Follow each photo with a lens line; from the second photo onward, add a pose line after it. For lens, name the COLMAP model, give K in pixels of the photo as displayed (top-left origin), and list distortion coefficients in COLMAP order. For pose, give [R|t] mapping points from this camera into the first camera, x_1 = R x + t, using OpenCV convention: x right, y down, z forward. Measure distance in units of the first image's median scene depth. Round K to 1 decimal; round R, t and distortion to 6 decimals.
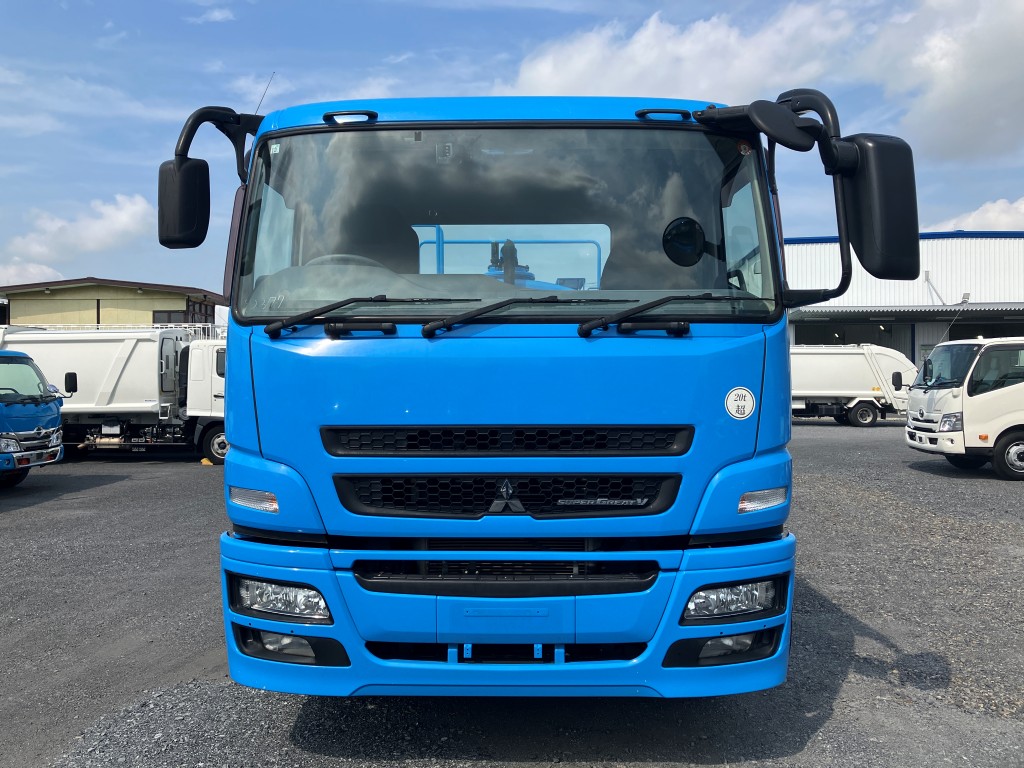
lens RADIAL K [[842.5, 0, 512.0], [0, 842.5, 384.0], [0, 0, 1]] dist [0.040400, -0.012806]
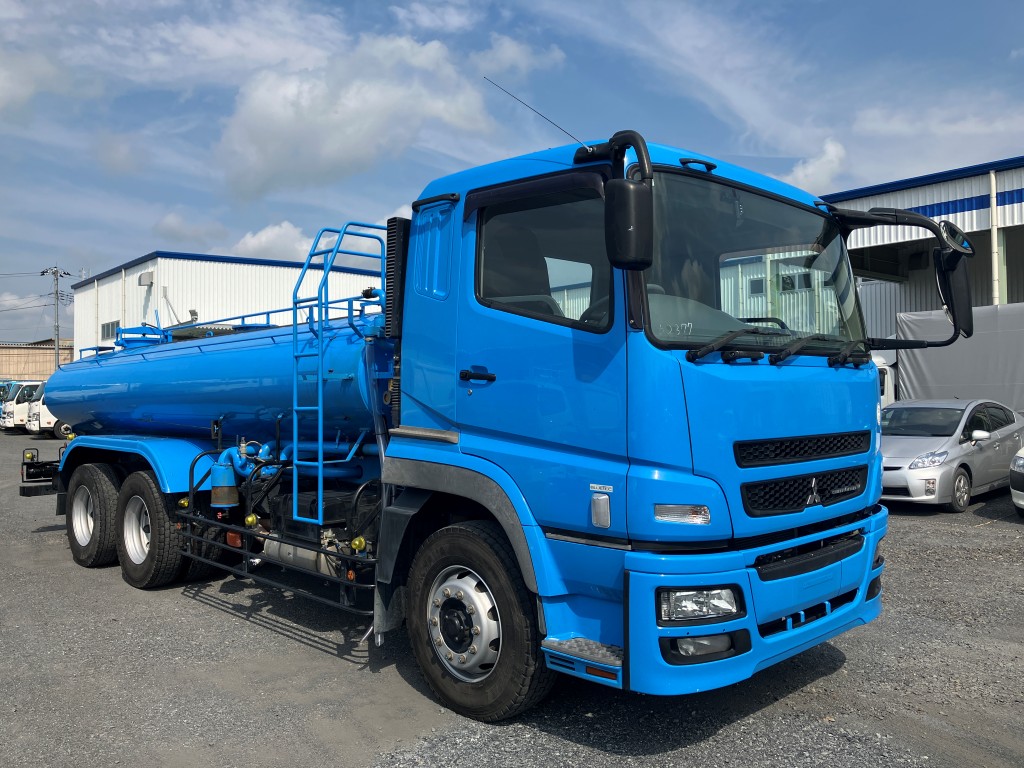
lens RADIAL K [[886.3, 0, 512.0], [0, 886.3, 384.0], [0, 0, 1]] dist [-0.006339, -0.004043]
pose [[0.702503, 0.002589, 0.711676, -1.262893], [0.011094, 0.999832, -0.014589, -0.013538], [-0.711594, 0.018144, 0.702356, 0.377182]]
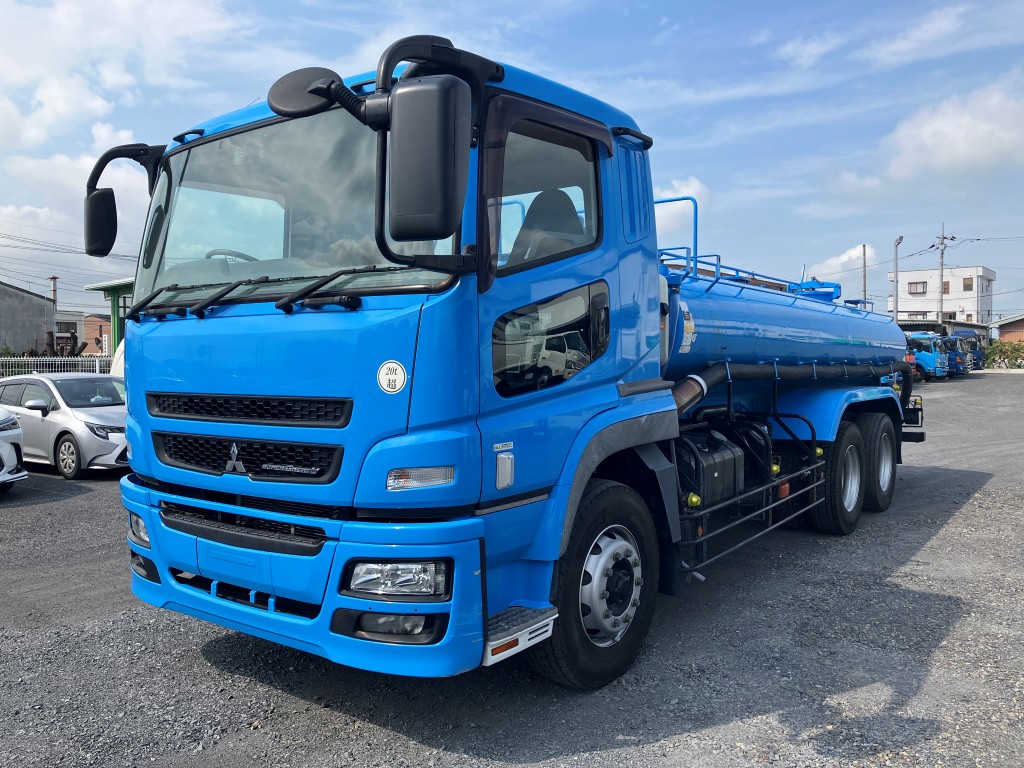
lens RADIAL K [[865.7, 0, 512.0], [0, 865.7, 384.0], [0, 0, 1]] dist [-0.001769, -0.007007]
pose [[0.808888, 0.012816, -0.587823, 0.965533], [0.005007, 0.999576, 0.028684, 0.003154], [0.587942, -0.026145, 0.808481, 0.281849]]
